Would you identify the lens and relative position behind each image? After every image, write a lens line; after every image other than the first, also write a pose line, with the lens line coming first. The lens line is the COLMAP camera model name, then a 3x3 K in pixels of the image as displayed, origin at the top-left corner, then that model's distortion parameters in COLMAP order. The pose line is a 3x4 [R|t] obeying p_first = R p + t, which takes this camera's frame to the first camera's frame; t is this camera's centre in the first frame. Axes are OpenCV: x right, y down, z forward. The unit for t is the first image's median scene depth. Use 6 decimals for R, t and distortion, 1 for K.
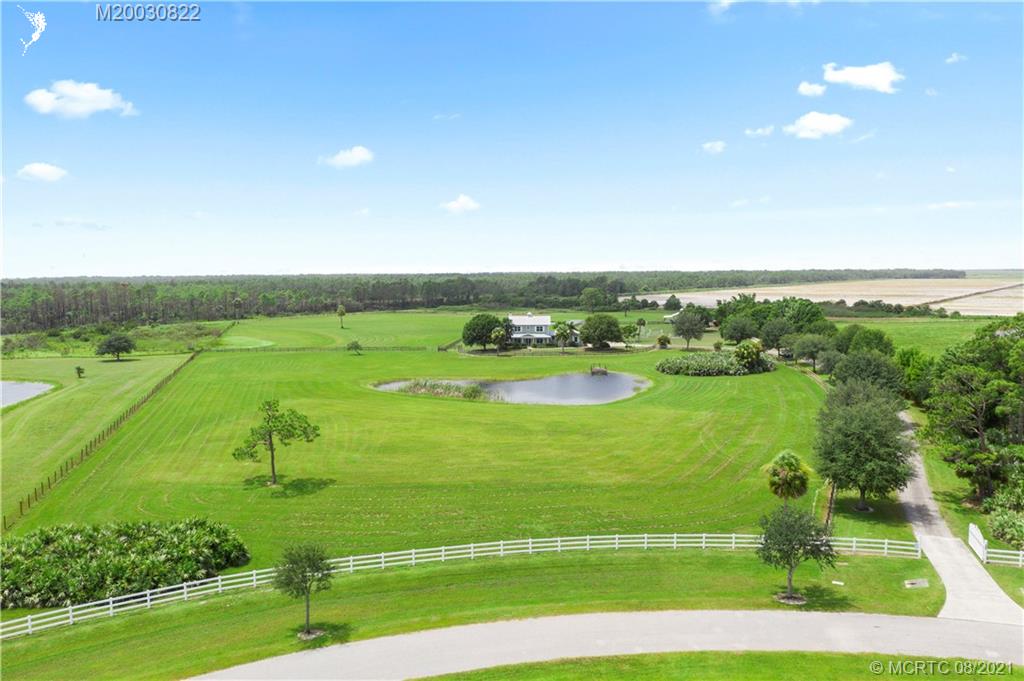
lens RADIAL K [[807.7, 0, 512.0], [0, 807.7, 340.5], [0, 0, 1]] dist [-0.018155, -0.000721]
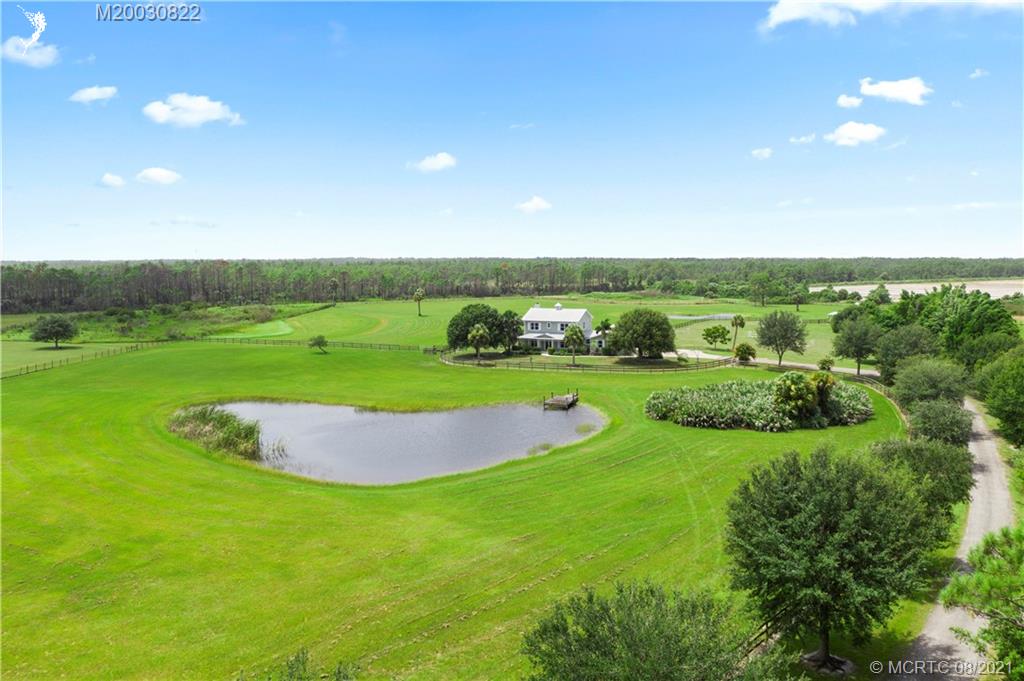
lens RADIAL K [[807.7, 0, 512.0], [0, 807.7, 340.5], [0, 0, 1]] dist [-0.018155, -0.000721]
pose [[0.948735, 0.039740, -0.313563, 0.222299], [-0.033978, 0.999139, 0.023823, -0.019132], [0.314240, -0.011948, 0.949268, 0.339419]]
